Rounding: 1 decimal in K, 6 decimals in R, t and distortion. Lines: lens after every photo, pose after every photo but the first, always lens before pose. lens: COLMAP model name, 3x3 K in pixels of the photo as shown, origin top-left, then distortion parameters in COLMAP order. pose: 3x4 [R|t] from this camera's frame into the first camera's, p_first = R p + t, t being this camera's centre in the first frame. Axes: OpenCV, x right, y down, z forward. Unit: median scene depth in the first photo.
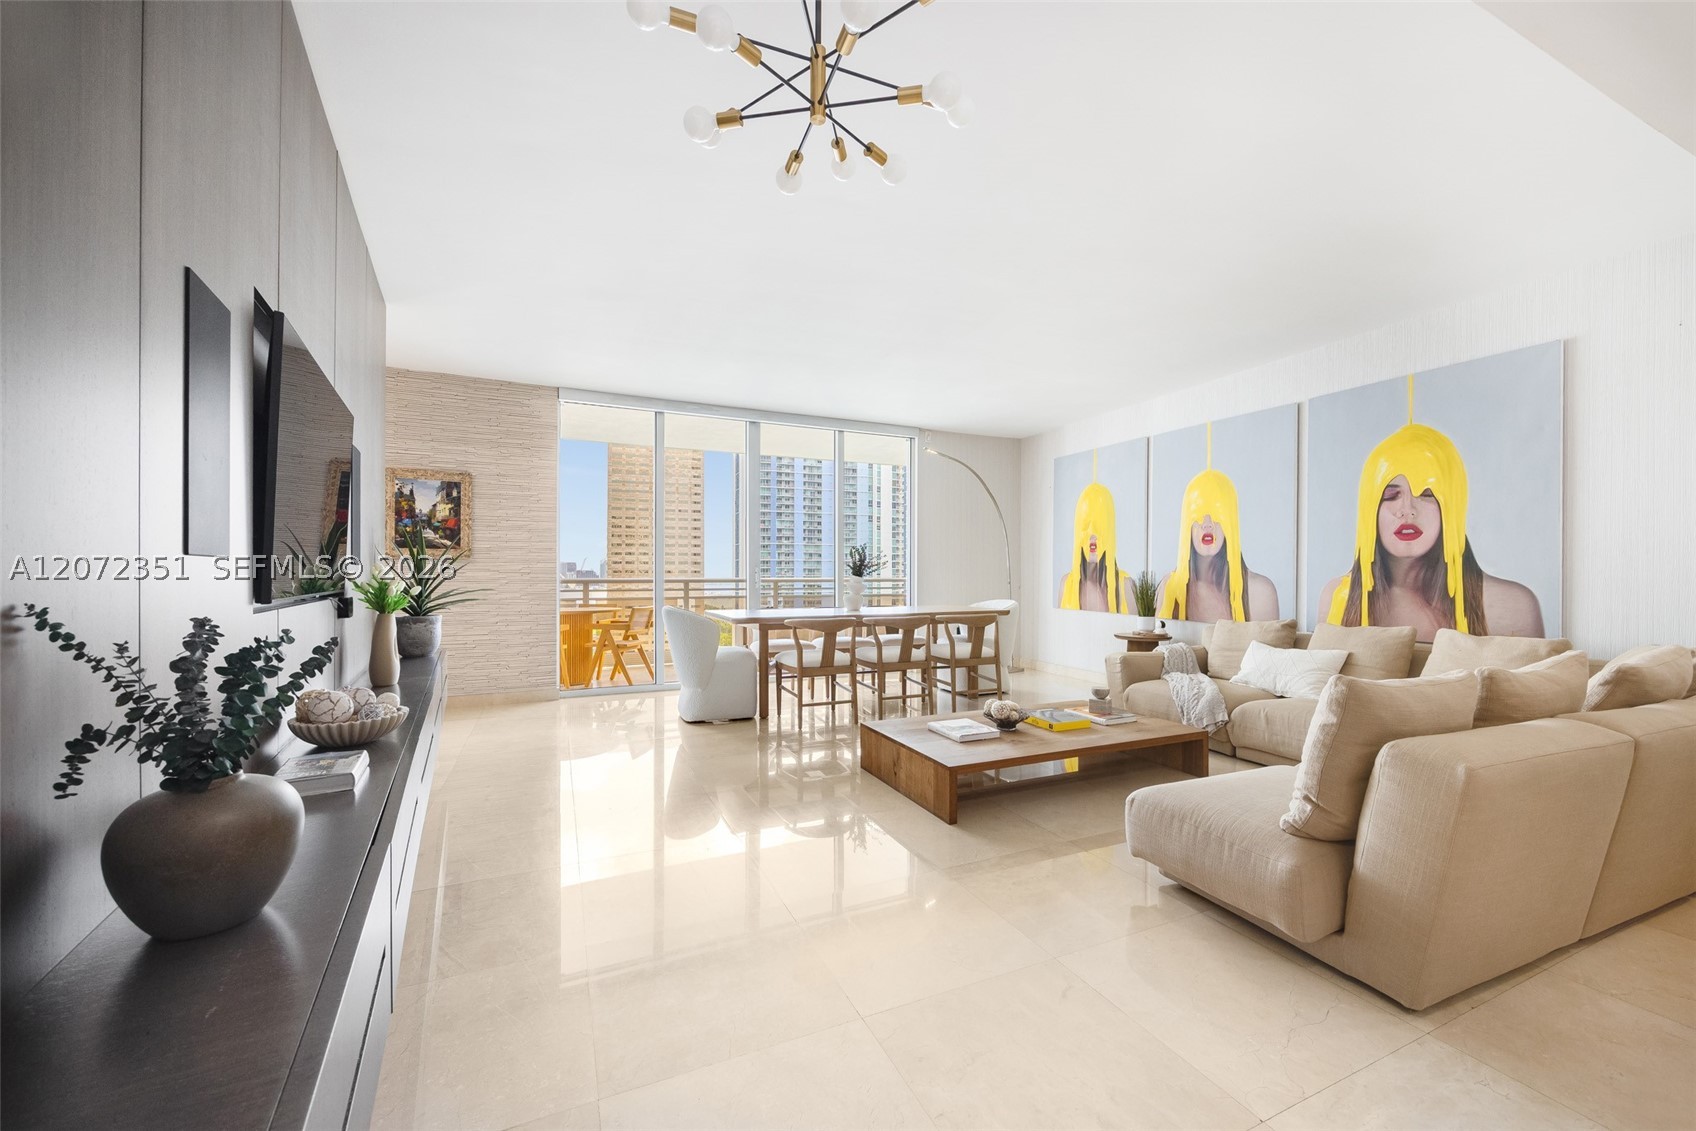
lens RADIAL K [[660.5, 0, 846.8], [0, 660.5, 567.7], [0, 0, 1]] dist [-0.002158, -0.000218]
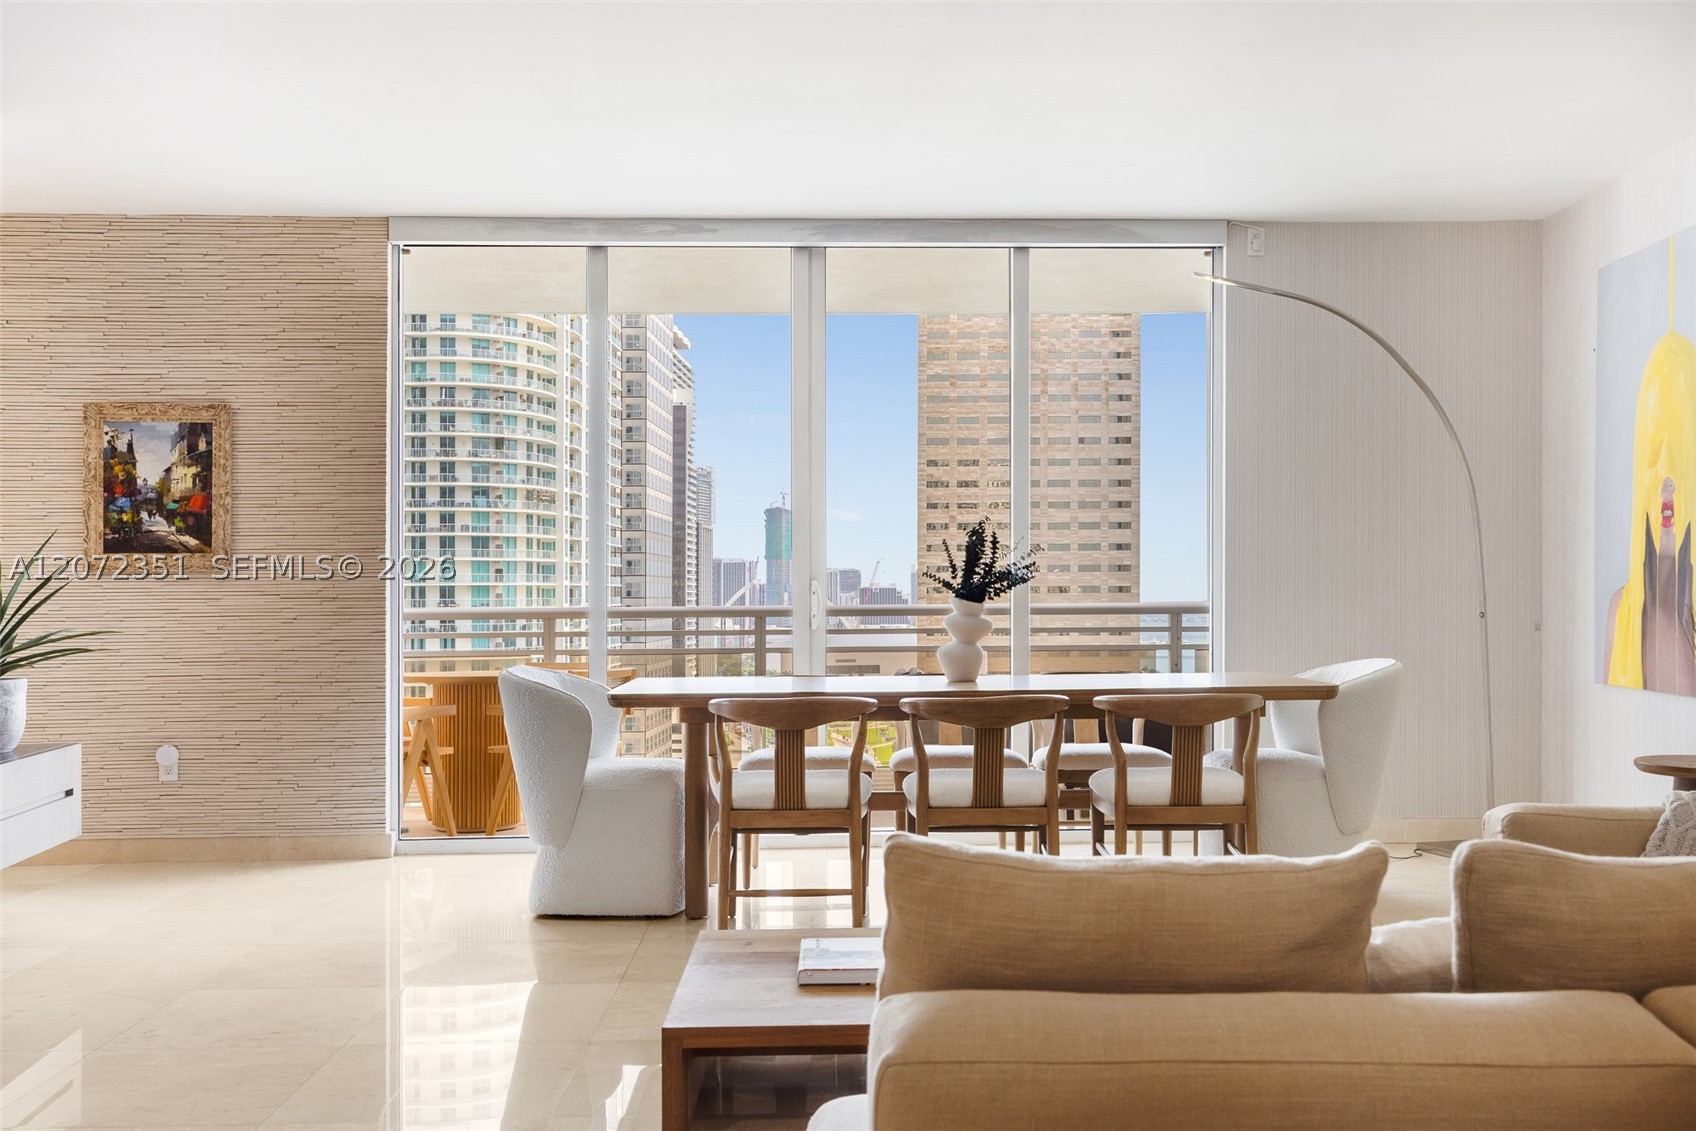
lens RADIAL K [[1648.4, 0, 850.4], [0, 1648.4, 567.6], [0, 0, 1]] dist [-0.025824, 0.000000]
pose [[0.923978, -0.015347, -0.382138, 0.373619], [0.012930, 0.999877, -0.008892, 0.001255], [0.382227, 0.003275, 0.924062, 0.008593]]
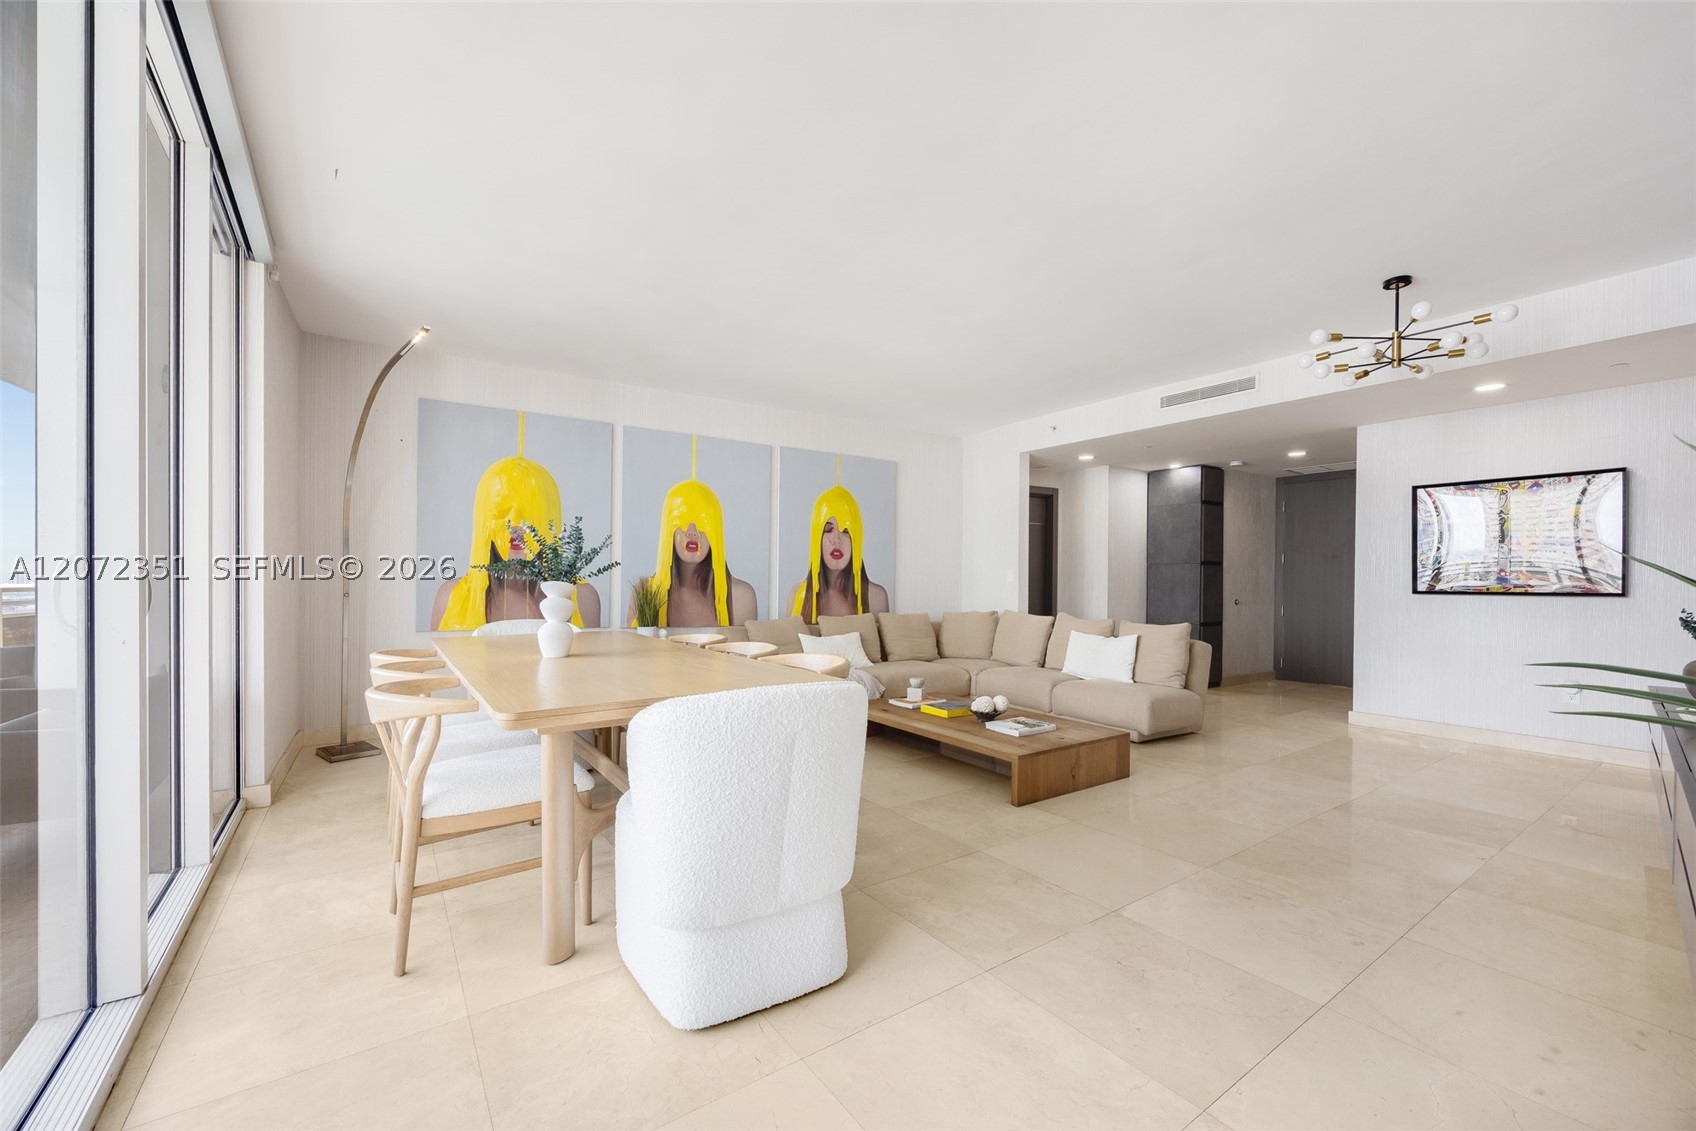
lens RADIAL K [[689.7, 0, 844.6], [0, 689.7, 581.8], [0, 0, 1]] dist [0.008172, -0.000133]
pose [[-0.202441, -0.008428, 0.979258, -0.573249], [-0.017810, 0.999829, 0.004923, 0.002687], [-0.979132, -0.016443, -0.202557, 0.983311]]
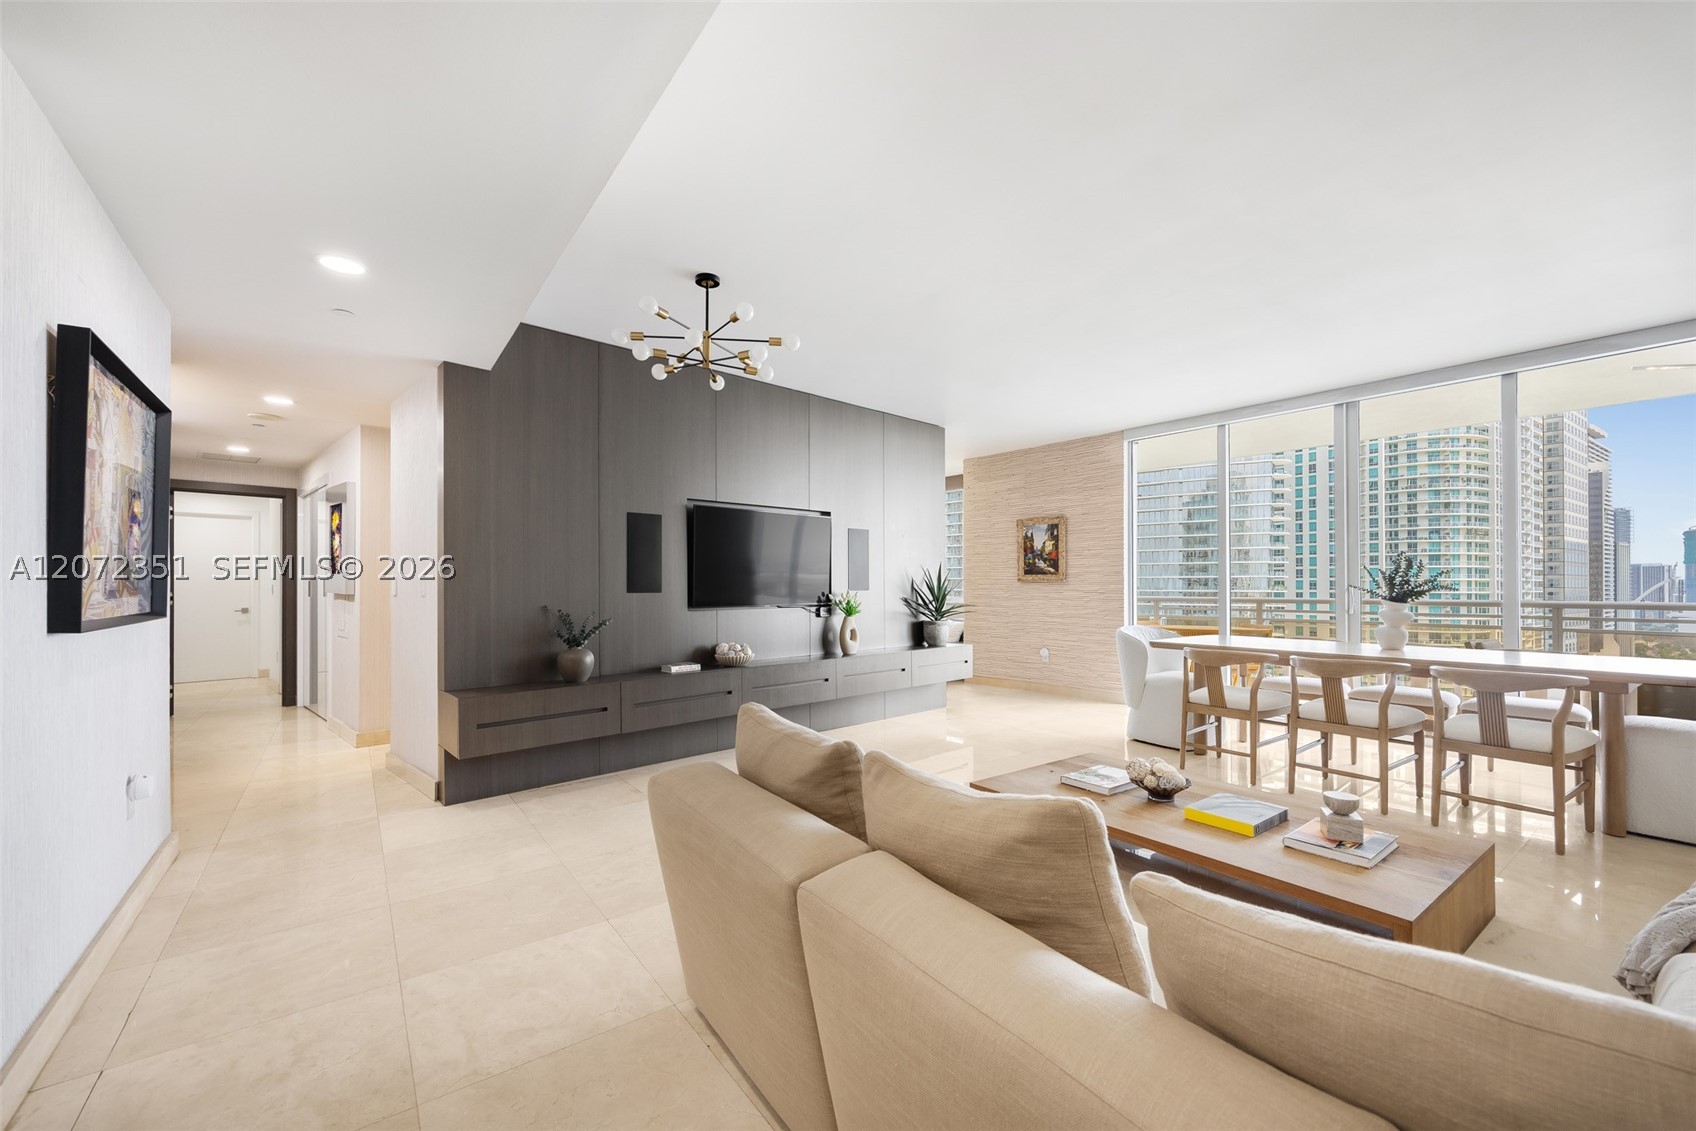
lens RADIAL K [[659.0, 0, 843.8], [0, 659.0, 569.7], [0, 0, 1]] dist [-0.006397, 0.000122]
pose [[0.223719, -0.027030, -0.974279, 0.610875], [0.008897, 0.999630, -0.025690, -0.008126], [0.974613, -0.002921, 0.223877, 0.300195]]
